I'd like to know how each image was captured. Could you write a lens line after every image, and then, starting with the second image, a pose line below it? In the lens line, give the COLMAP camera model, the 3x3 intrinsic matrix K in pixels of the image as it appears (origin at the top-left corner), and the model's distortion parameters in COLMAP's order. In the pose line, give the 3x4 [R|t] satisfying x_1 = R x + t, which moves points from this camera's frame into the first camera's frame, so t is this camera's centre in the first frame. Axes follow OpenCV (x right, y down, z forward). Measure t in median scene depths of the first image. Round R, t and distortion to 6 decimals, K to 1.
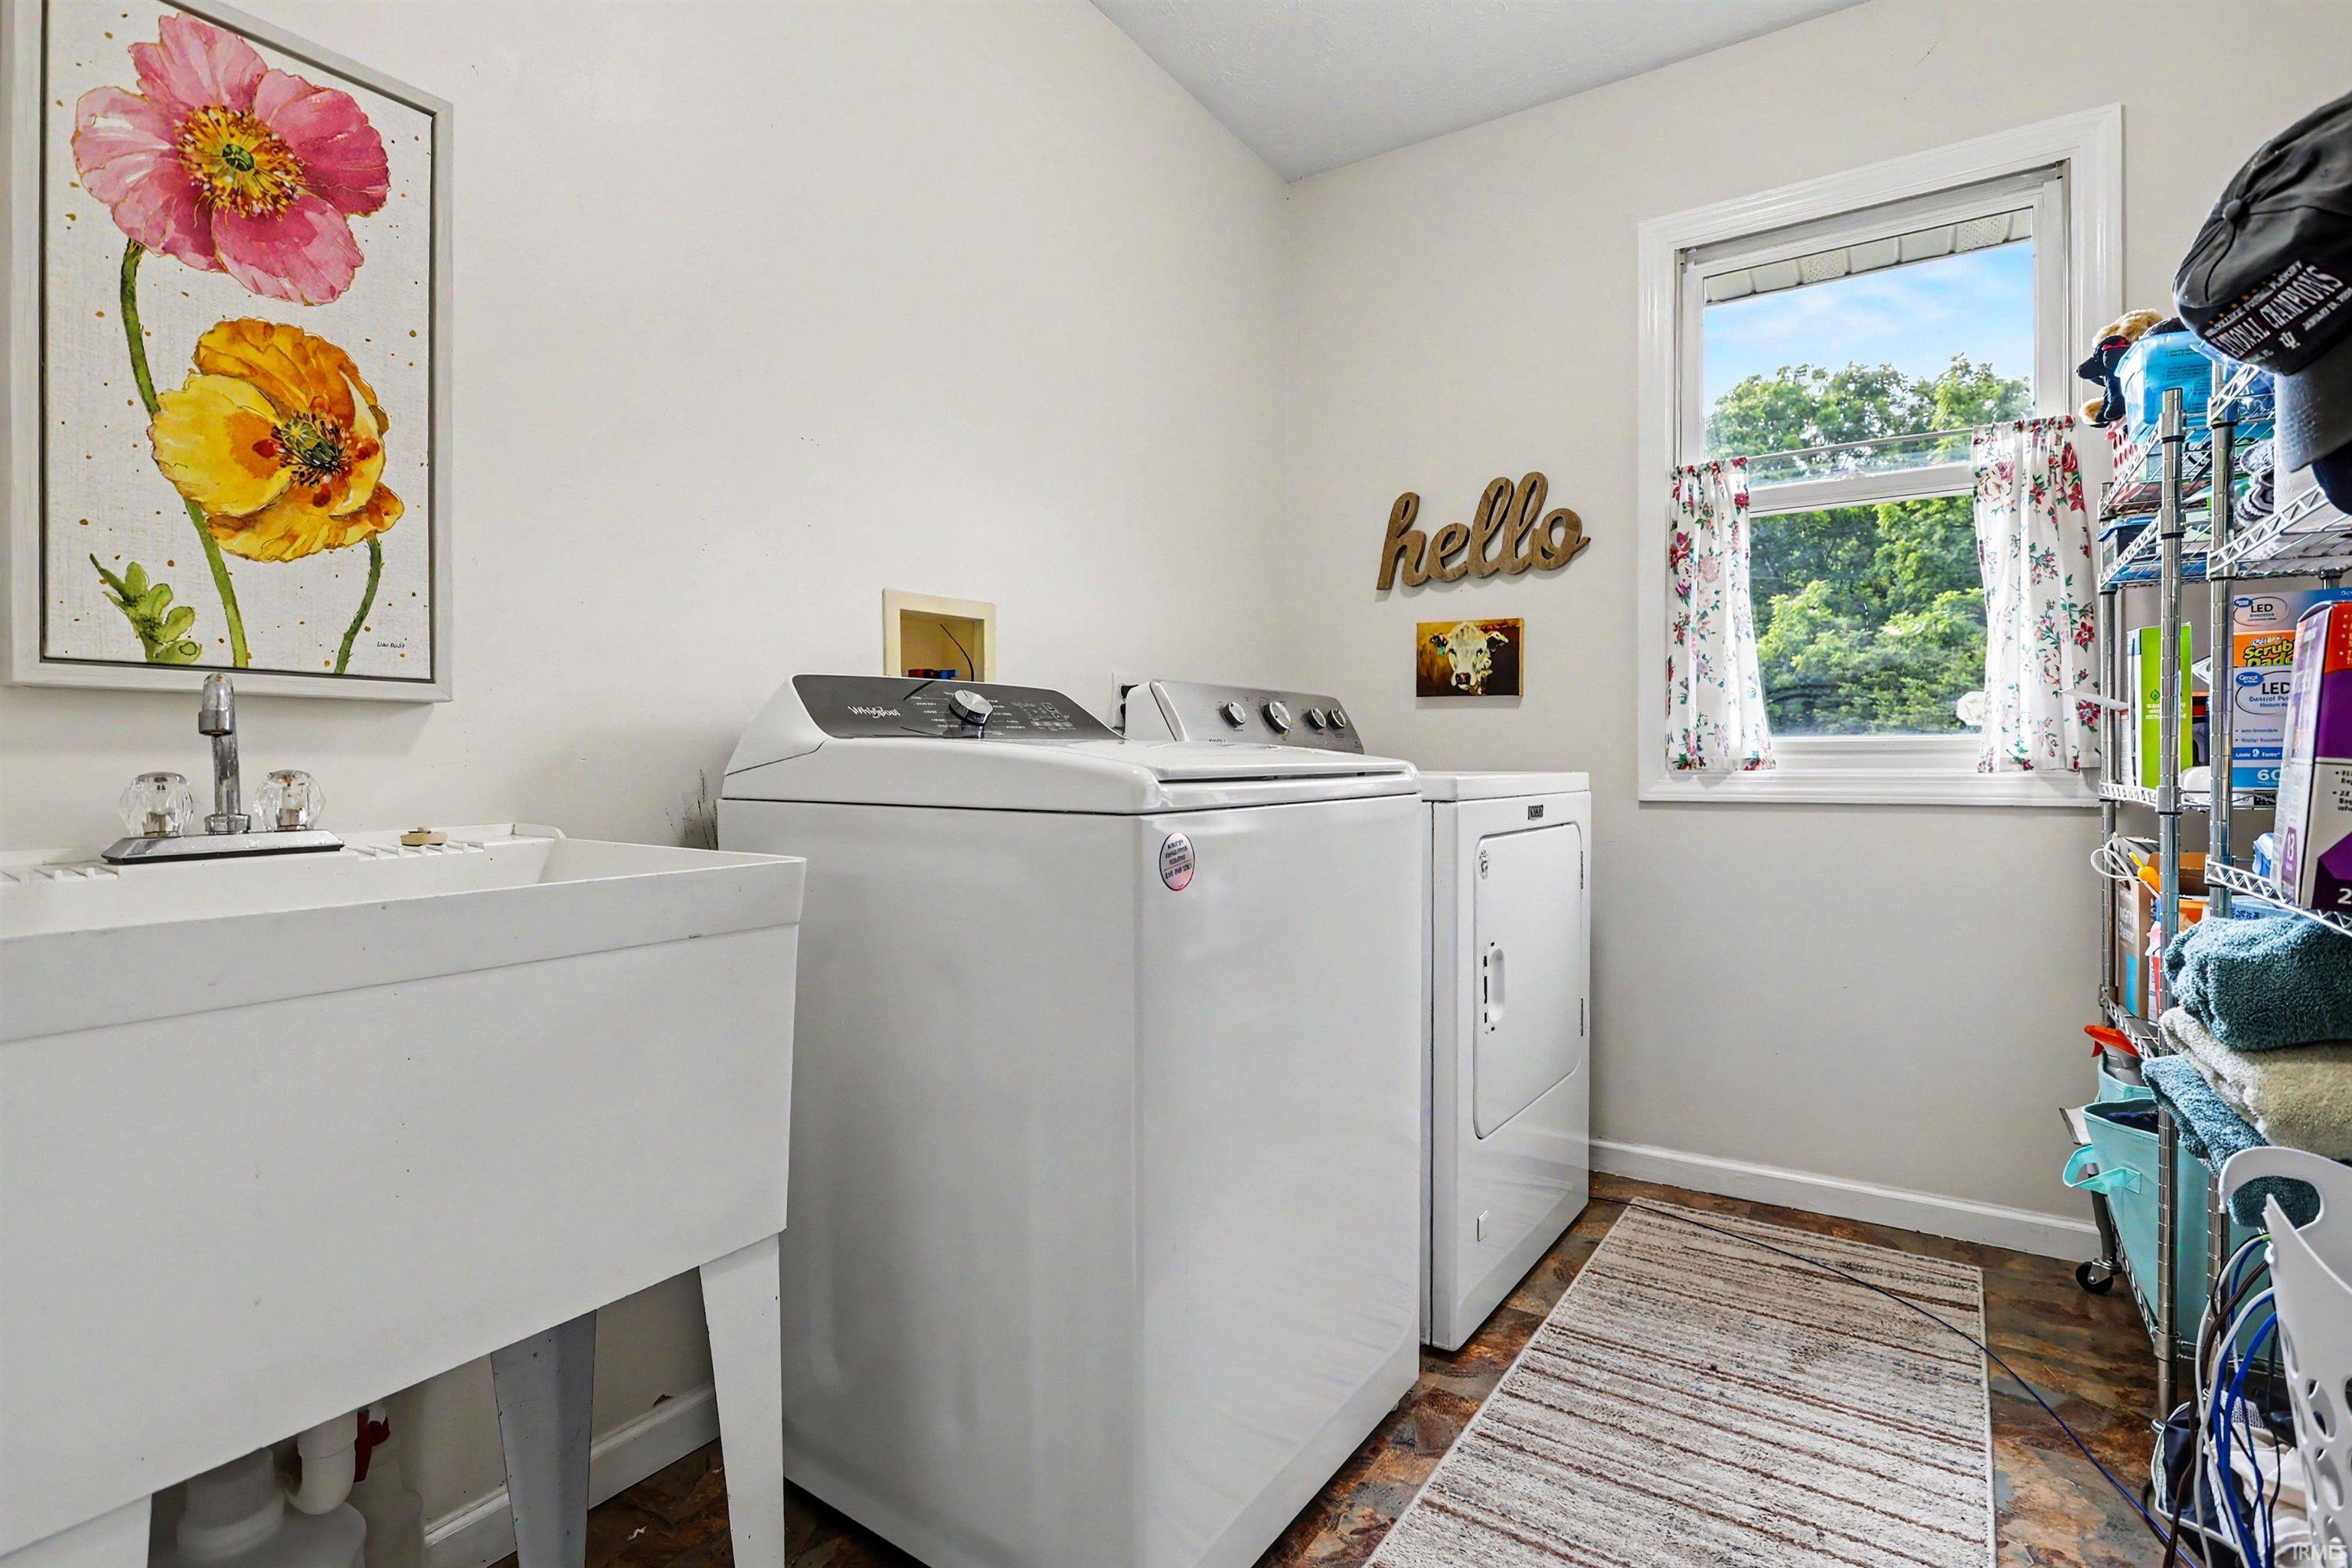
lens RADIAL K [[1147.6, 0, 1177.8], [0, 1147.6, 784.0], [0, 0, 1]] dist [-0.005290, 0.004985]
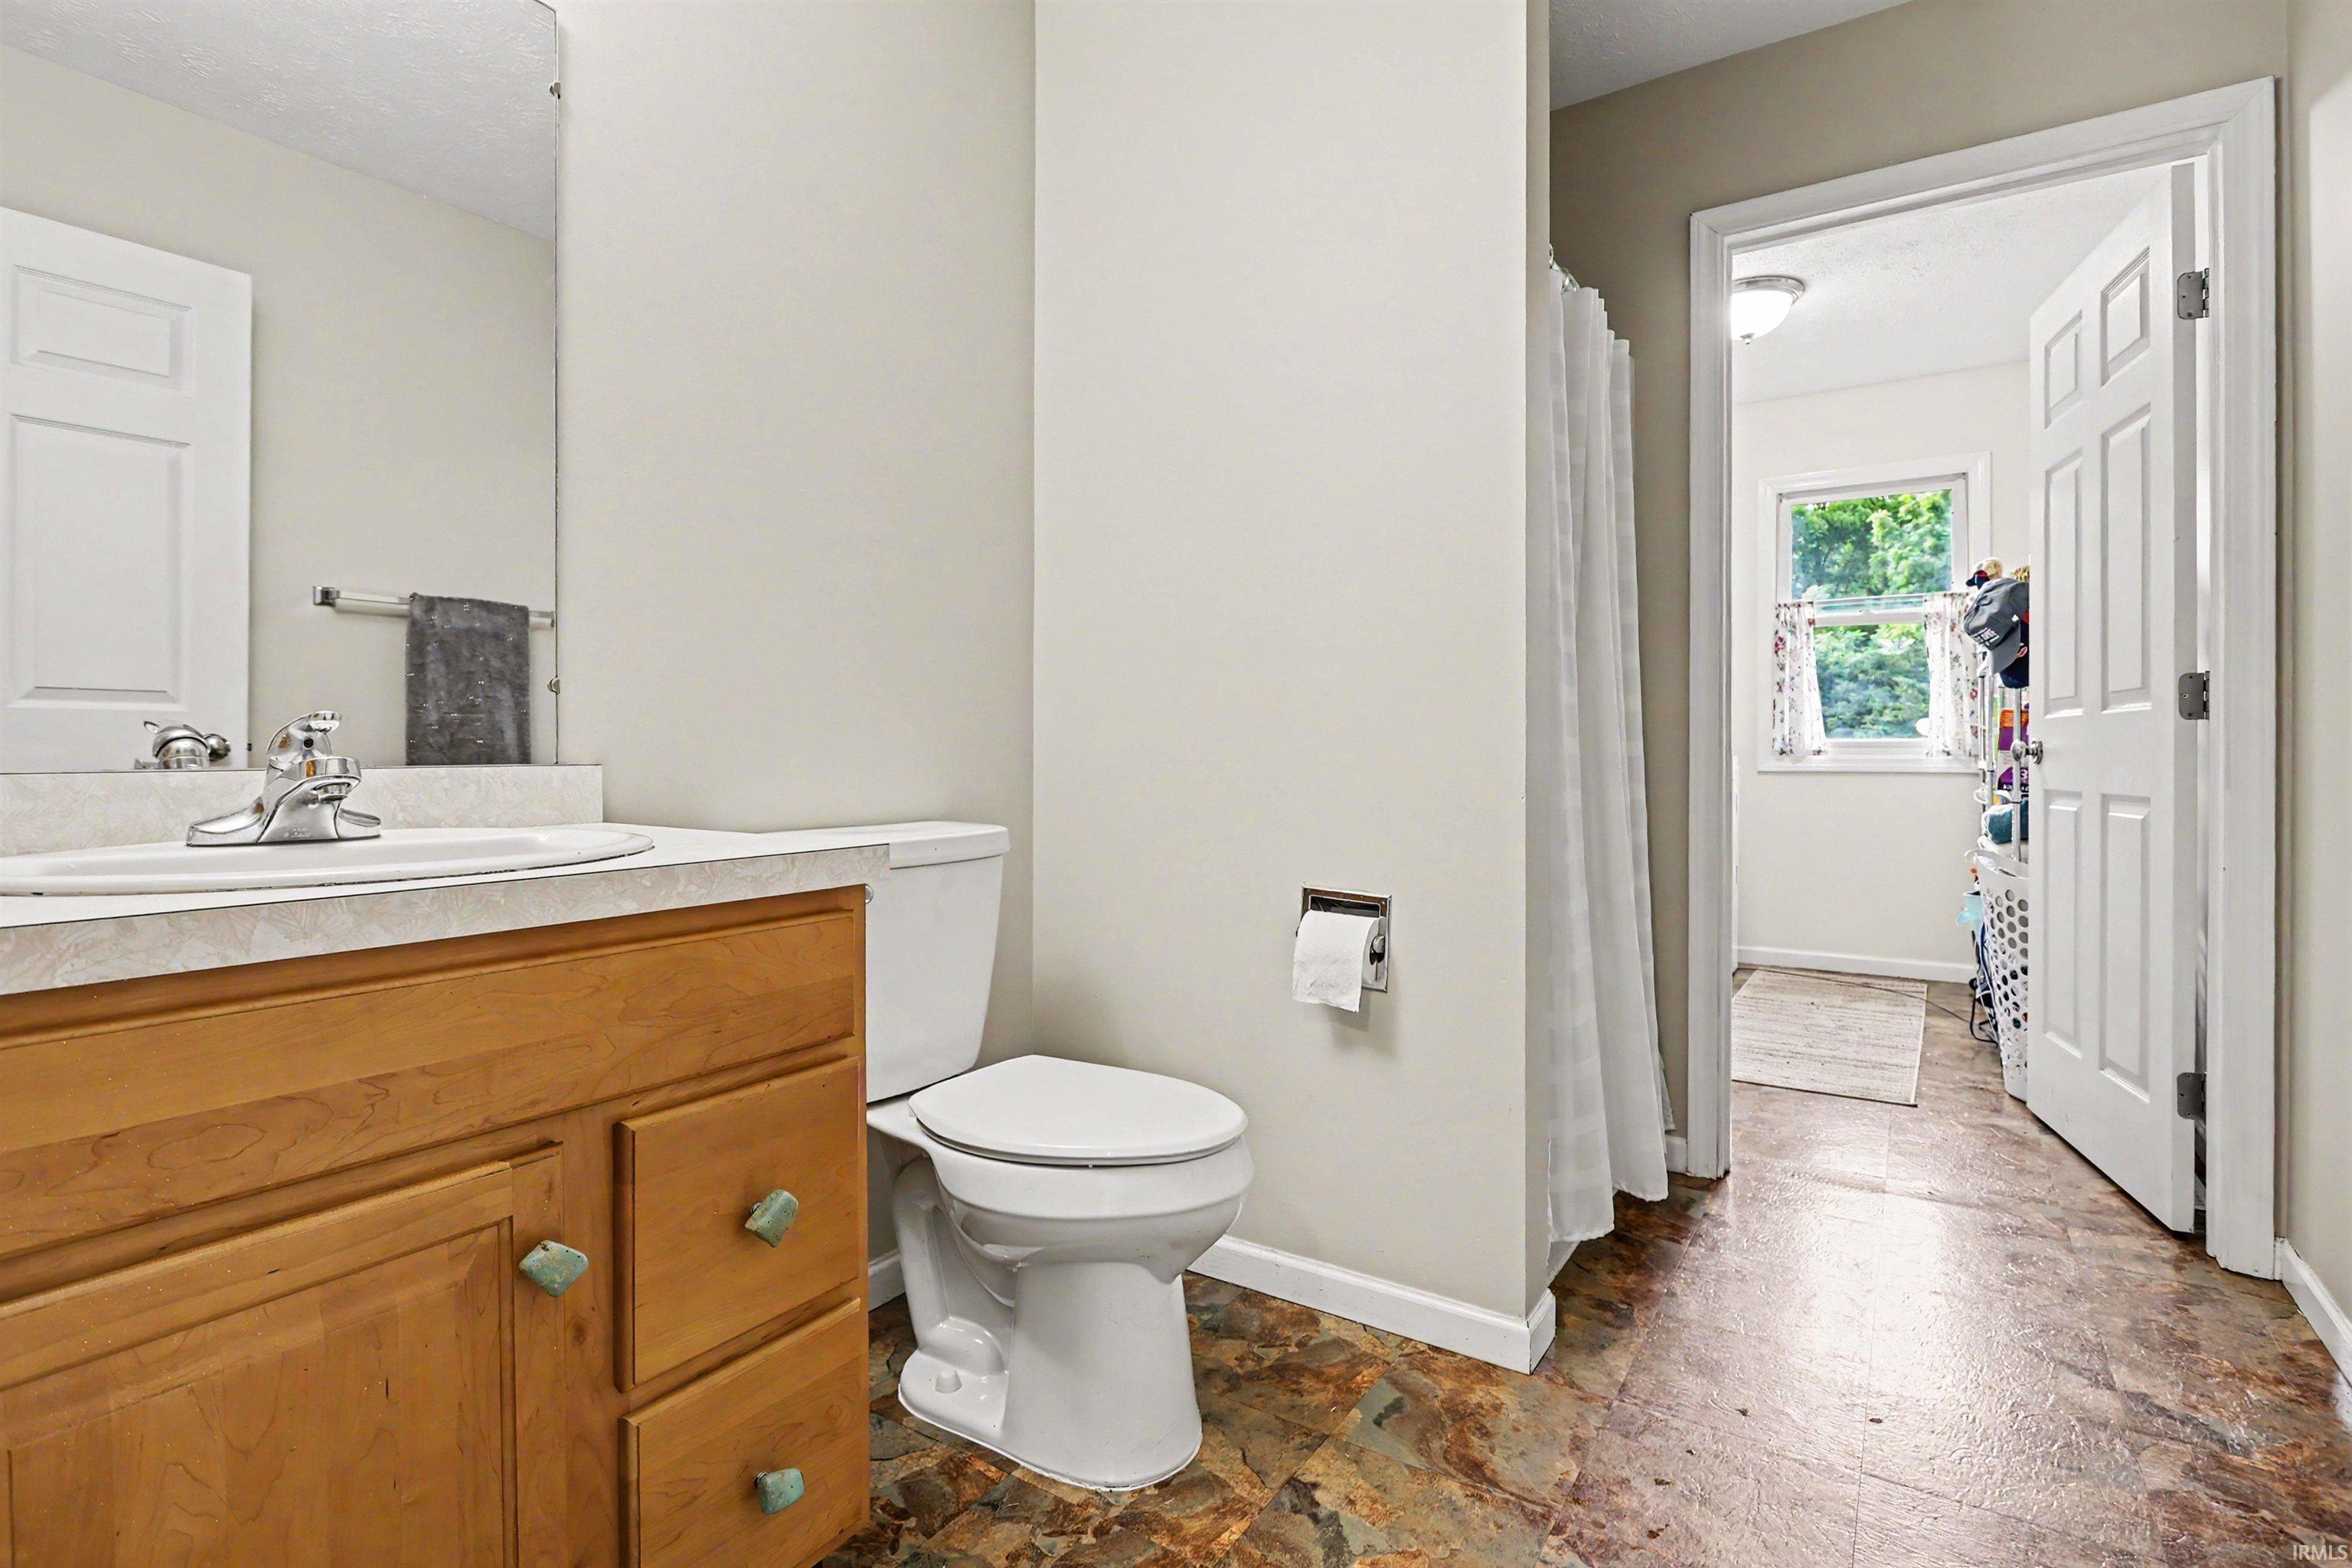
lens RADIAL K [[1147.6, 0, 1177.8], [0, 1147.6, 764.5], [0, 0, 1]] dist [-0.005290, 0.004985]
pose [[0.999984, 0.003757, 0.004123, -0.614916], [-0.003727, 0.999967, -0.007214, 0.021412], [-0.004150, 0.007199, 0.999965, -0.985212]]
